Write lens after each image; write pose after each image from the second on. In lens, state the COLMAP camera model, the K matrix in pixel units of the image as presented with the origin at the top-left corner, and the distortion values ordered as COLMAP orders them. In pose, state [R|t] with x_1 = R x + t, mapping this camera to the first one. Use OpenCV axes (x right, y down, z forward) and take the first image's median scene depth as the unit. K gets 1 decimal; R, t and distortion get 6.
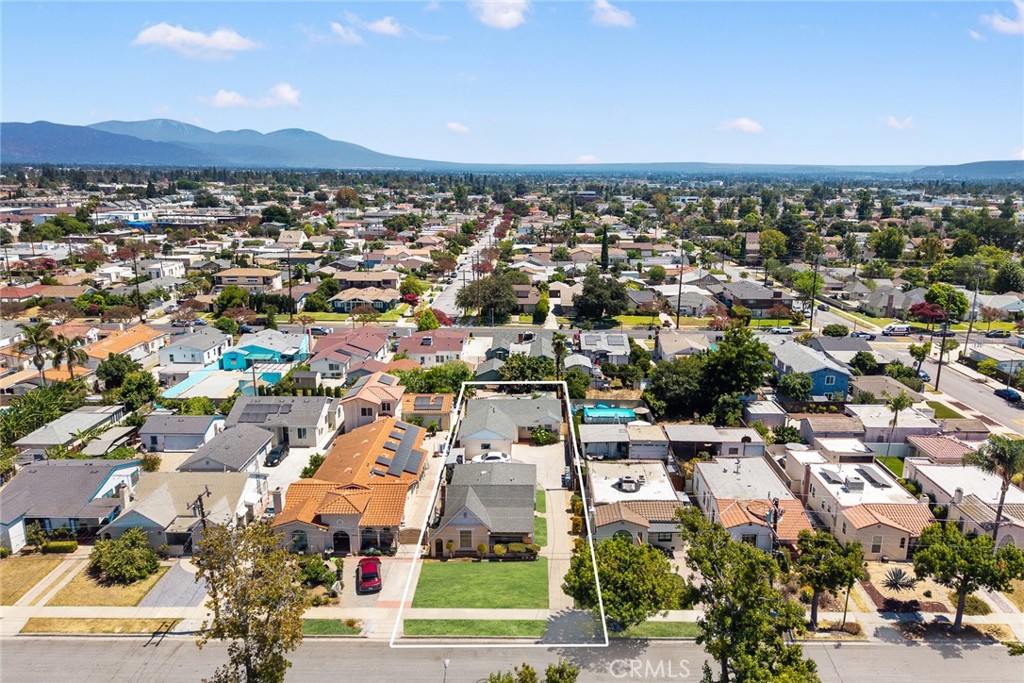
lens RADIAL K [[710.0, 0, 512.6], [0, 710.0, 341.1], [0, 0, 1]] dist [0.016811, -0.003129]
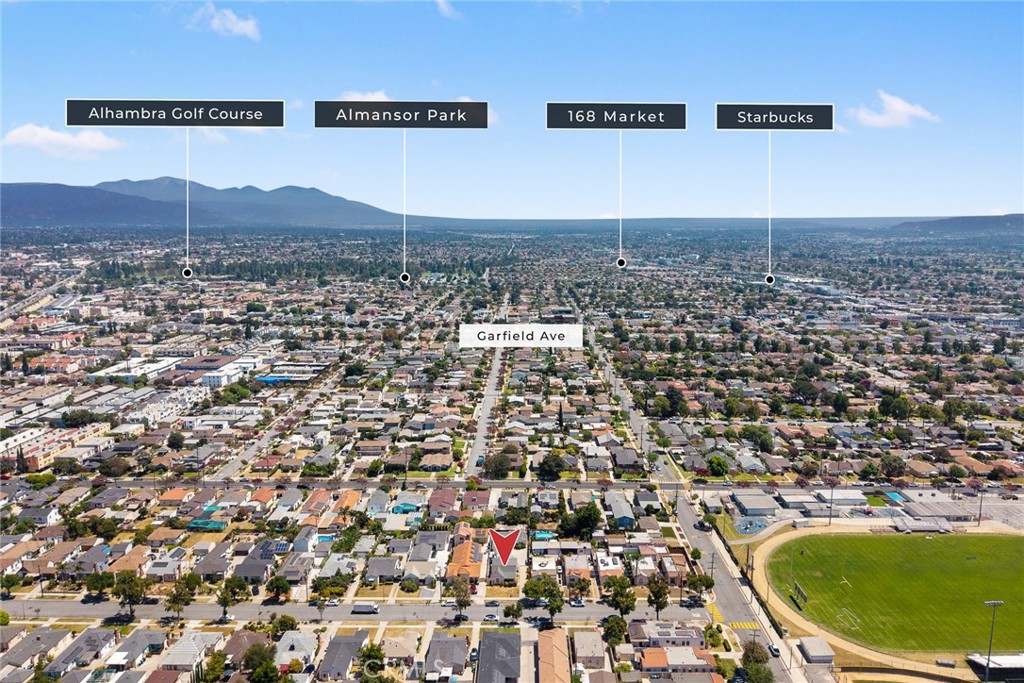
lens RADIAL K [[710.0, 0, 512.2], [0, 710.0, 342.1], [0, 0, 1]] dist [0.016811, -0.003129]
pose [[0.999968, -0.005227, 0.006014, -0.004358], [0.005596, 0.997997, -0.063010, -0.552505], [-0.005673, 0.063042, 0.997995, -2.112197]]
